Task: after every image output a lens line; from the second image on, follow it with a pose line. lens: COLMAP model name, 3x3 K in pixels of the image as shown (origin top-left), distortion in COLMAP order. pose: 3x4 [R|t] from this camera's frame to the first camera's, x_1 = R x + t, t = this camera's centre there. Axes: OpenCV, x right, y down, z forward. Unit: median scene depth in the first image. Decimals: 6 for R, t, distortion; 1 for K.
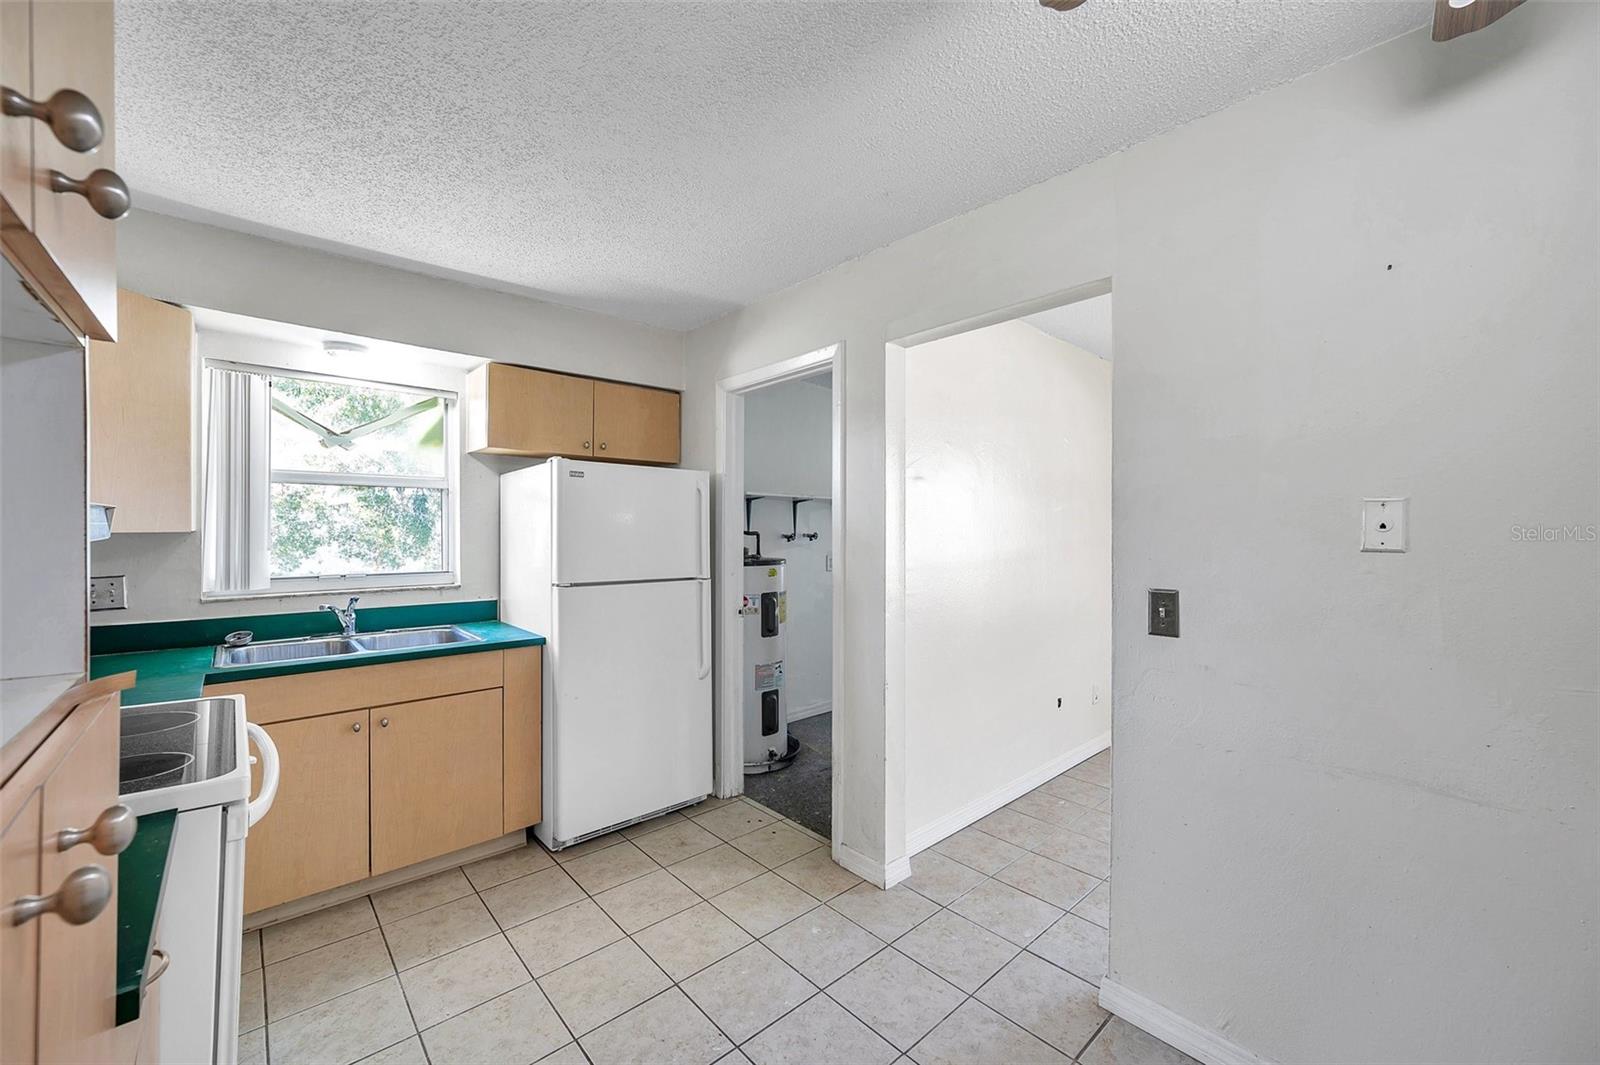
lens RADIAL K [[628.2, 0, 795.0], [0, 628.2, 532.6], [0, 0, 1]] dist [-0.001899, 0.000089]
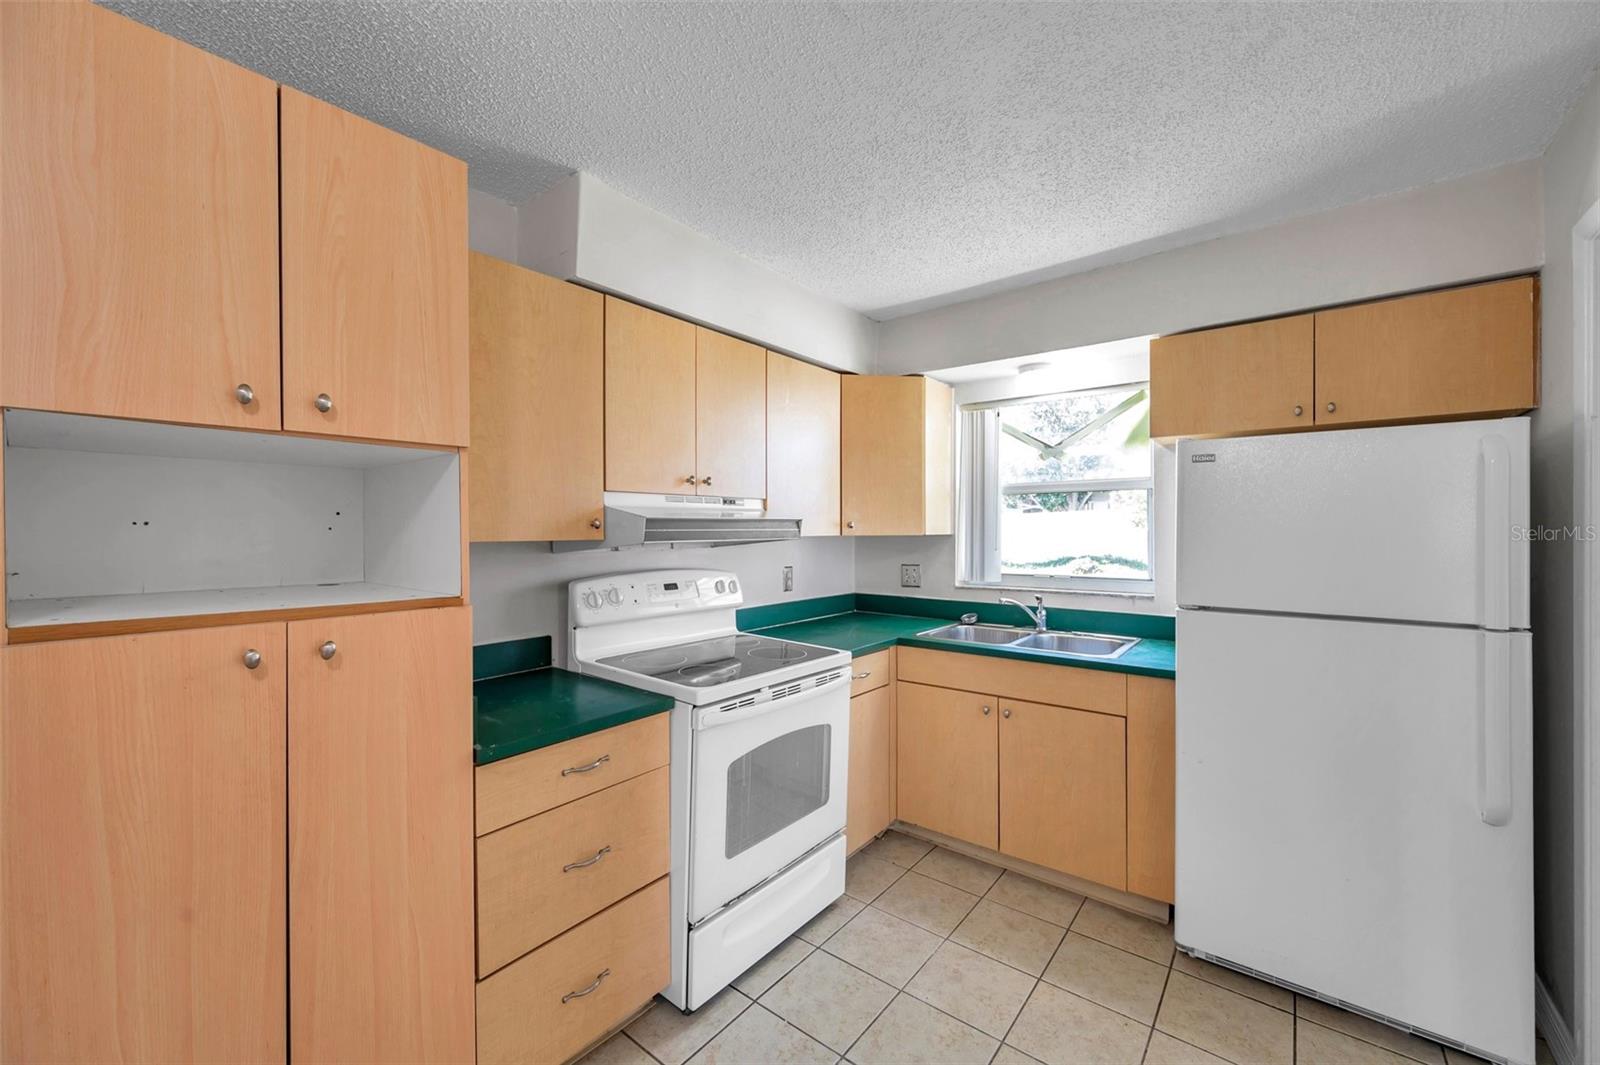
lens RADIAL K [[628.2, 0, 800.7], [0, 628.2, 531.7], [0, 0, 1]] dist [-0.001899, 0.000089]
pose [[0.178275, -0.001969, -0.983979, 0.304100], [-0.005231, 0.999982, -0.002949, -0.002670], [0.983967, 0.005672, 0.178261, 0.417414]]
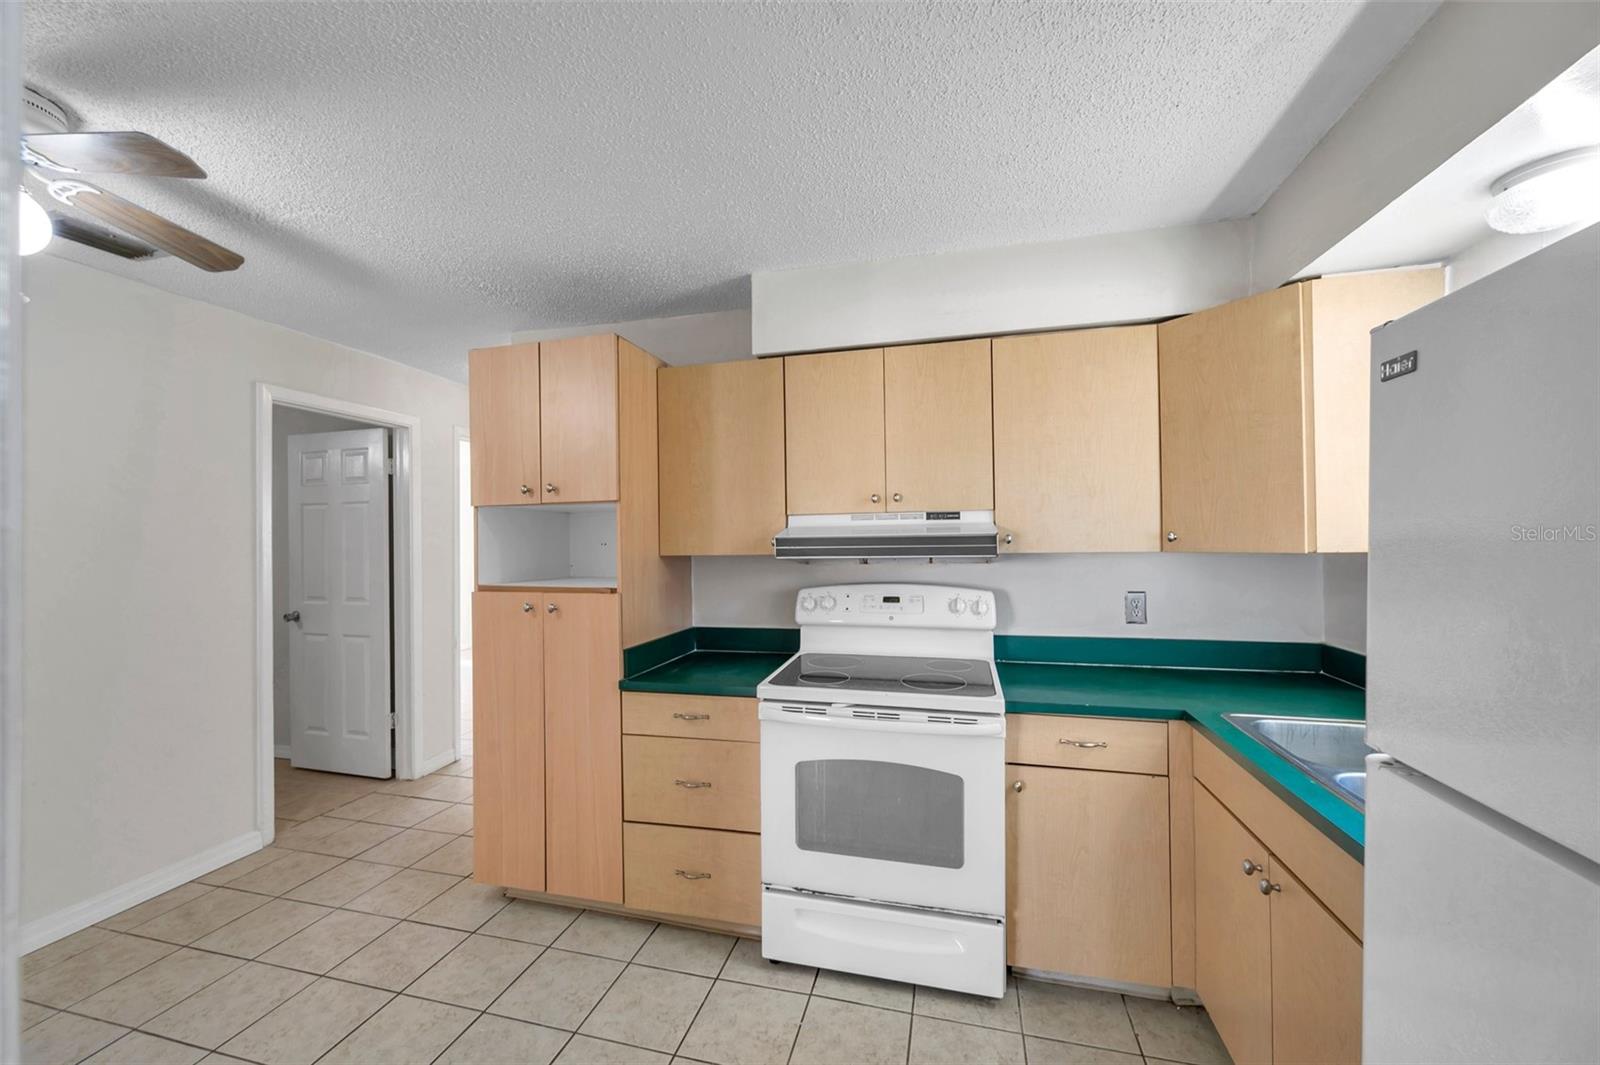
lens RADIAL K [[628.2, 0, 797.9], [0, 628.2, 538.9], [0, 0, 1]] dist [-0.001899, 0.000089]
pose [[-0.826017, 0.002500, -0.563640, 0.025764], [0.003052, 0.999995, -0.000039, -0.017831], [0.563637, -0.001752, -0.826021, 1.115286]]
